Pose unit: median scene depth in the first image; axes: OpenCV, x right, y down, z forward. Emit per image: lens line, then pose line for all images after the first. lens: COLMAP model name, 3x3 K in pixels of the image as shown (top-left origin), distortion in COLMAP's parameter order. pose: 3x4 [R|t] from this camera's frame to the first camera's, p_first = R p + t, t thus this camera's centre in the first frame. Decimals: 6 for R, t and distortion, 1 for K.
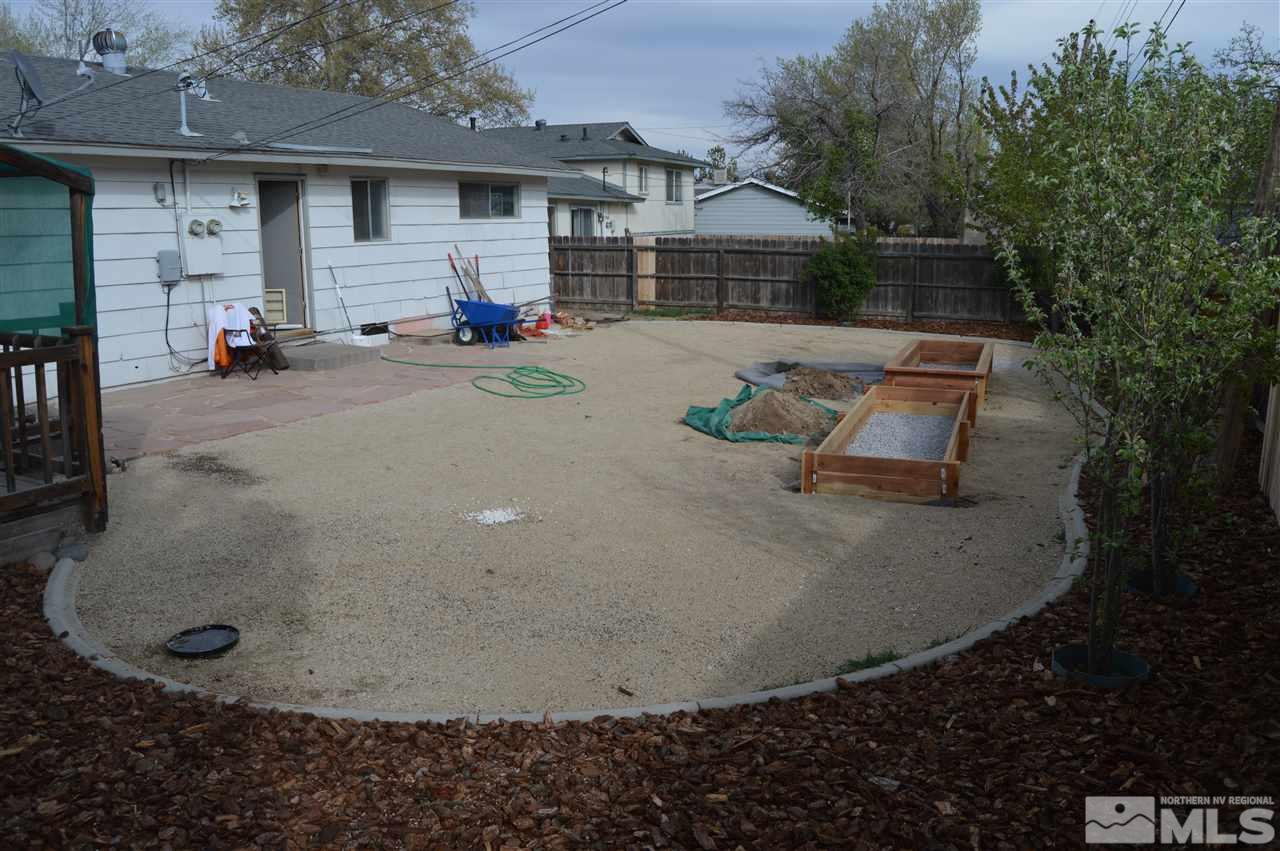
lens RADIAL K [[1013.9, 0, 647.4], [0, 1013.9, 430.2], [0, 0, 1]] dist [-0.100907, 0.043429]
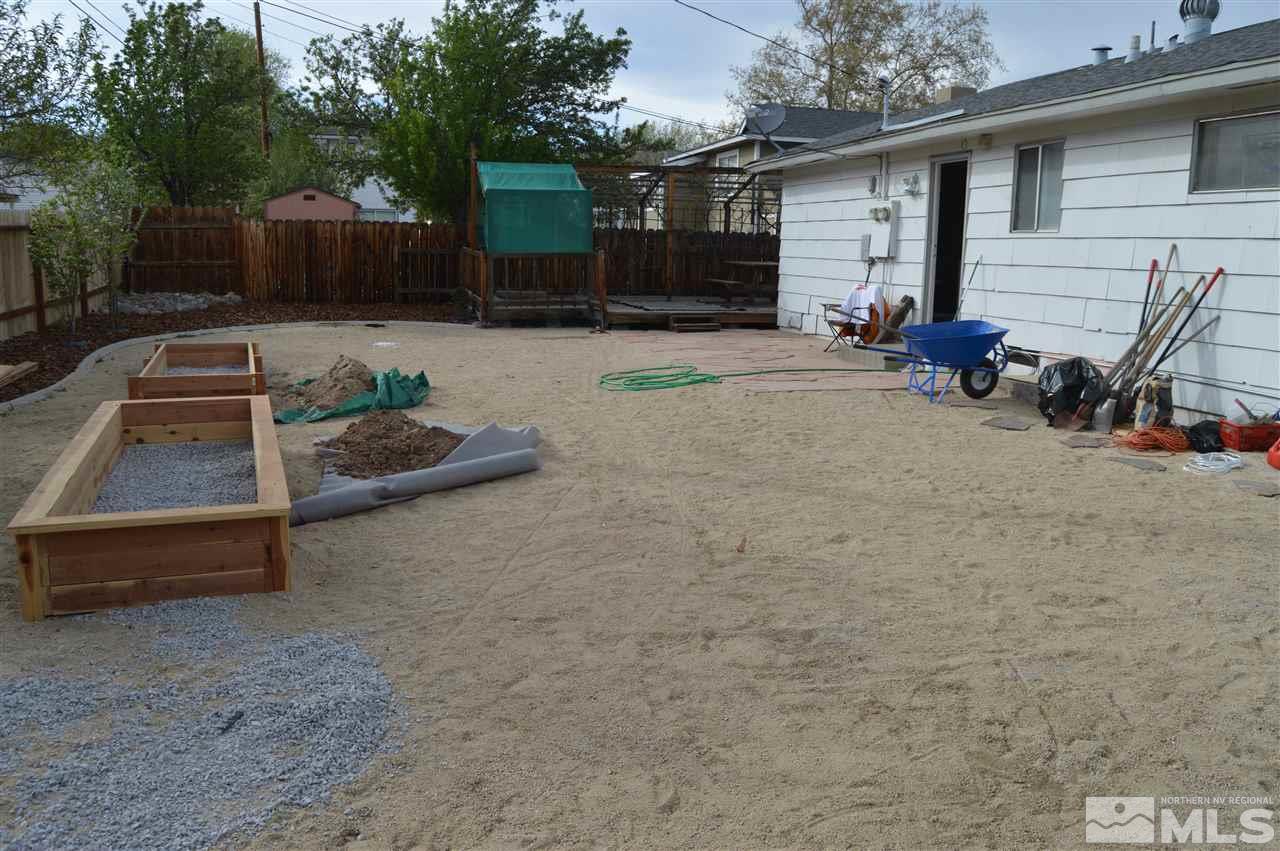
lens RADIAL K [[1013.9, 0, 641.8], [0, 1013.9, 423.6], [0, 0, 1]] dist [-0.100907, 0.043429]
pose [[-0.744667, 0.098728, -0.660094, 0.366216], [-0.158000, 0.934812, 0.318060, -0.218846], [0.648465, 0.341144, -0.680525, 1.215774]]
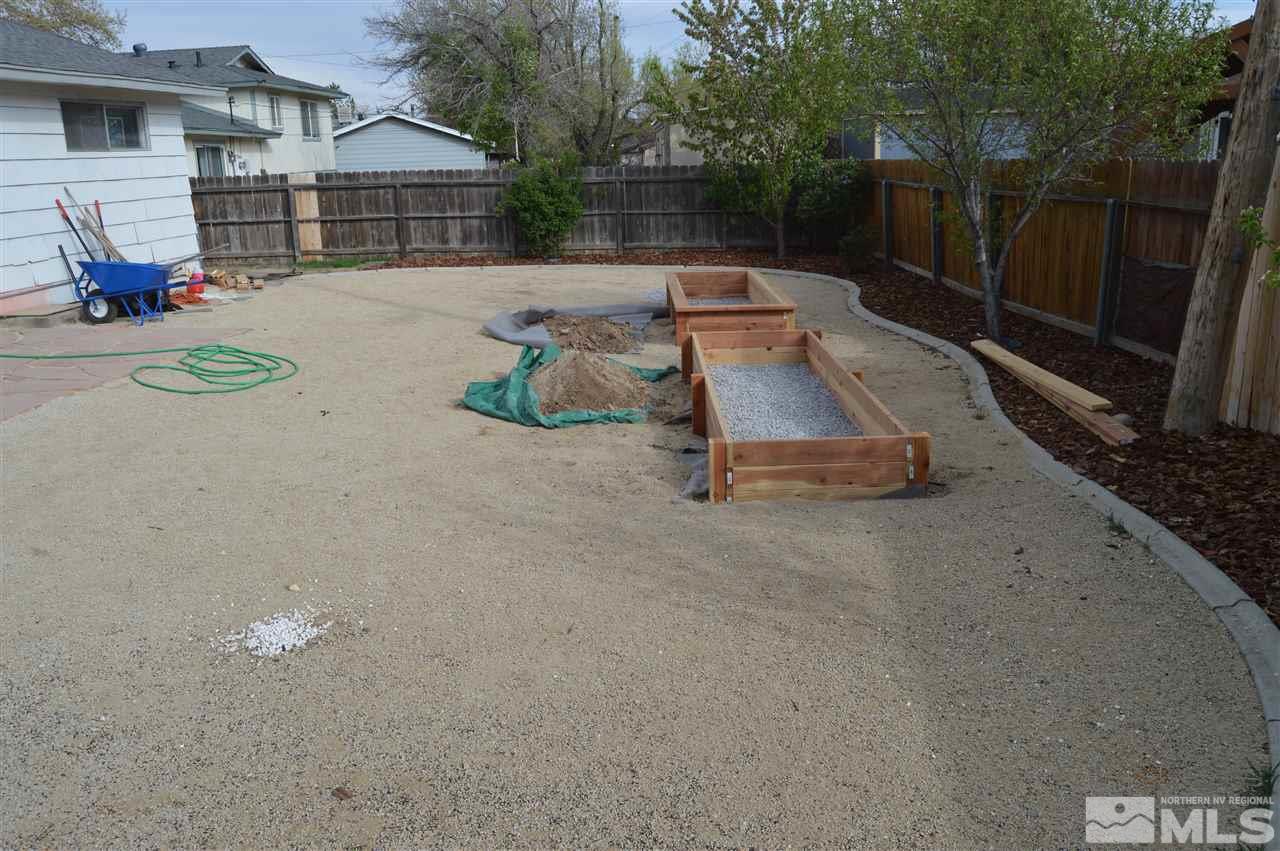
lens RADIAL K [[1013.9, 0, 638.1], [0, 1013.9, 429.6], [0, 0, 1]] dist [-0.100907, 0.043429]
pose [[0.935857, -0.114221, 0.333354, -0.058668], [0.095777, 0.992846, 0.071306, -0.019966], [-0.339114, -0.034804, 0.940101, 0.183162]]
